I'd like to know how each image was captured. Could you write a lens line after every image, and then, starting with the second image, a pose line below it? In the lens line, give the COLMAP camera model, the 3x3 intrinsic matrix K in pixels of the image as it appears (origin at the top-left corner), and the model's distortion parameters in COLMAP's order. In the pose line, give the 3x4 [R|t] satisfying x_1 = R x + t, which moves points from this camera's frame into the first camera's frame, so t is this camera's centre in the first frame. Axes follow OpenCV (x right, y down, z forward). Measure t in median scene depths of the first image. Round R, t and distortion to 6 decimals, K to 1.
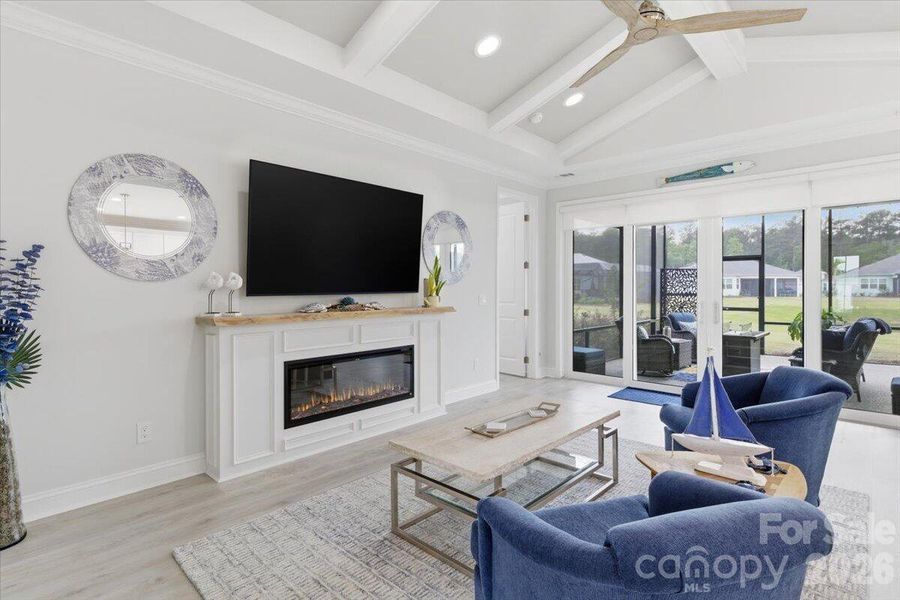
lens RADIAL K [[449.8, 0, 455.2], [0, 449.8, 295.0], [0, 0, 1]] dist [-0.000772, -0.005867]
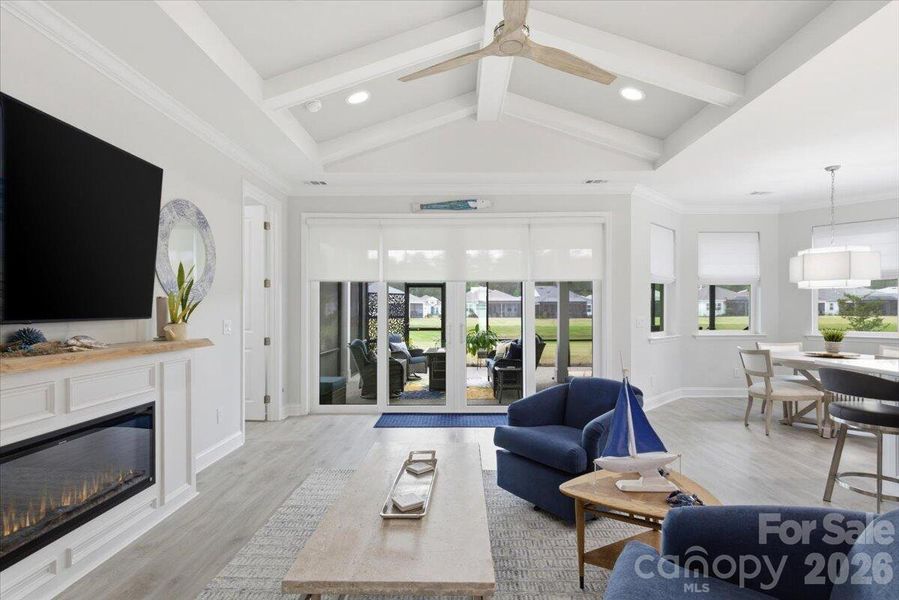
lens RADIAL K [[449.3, 0, 463.6], [0, 449.3, 312.1], [0, 0, 1]] dist [-0.000772, -0.005867]
pose [[0.734408, -0.002263, 0.678705, -0.175931], [0.010399, 0.999915, -0.007918, -0.004610], [-0.678629, 0.012873, 0.734369, 0.206570]]
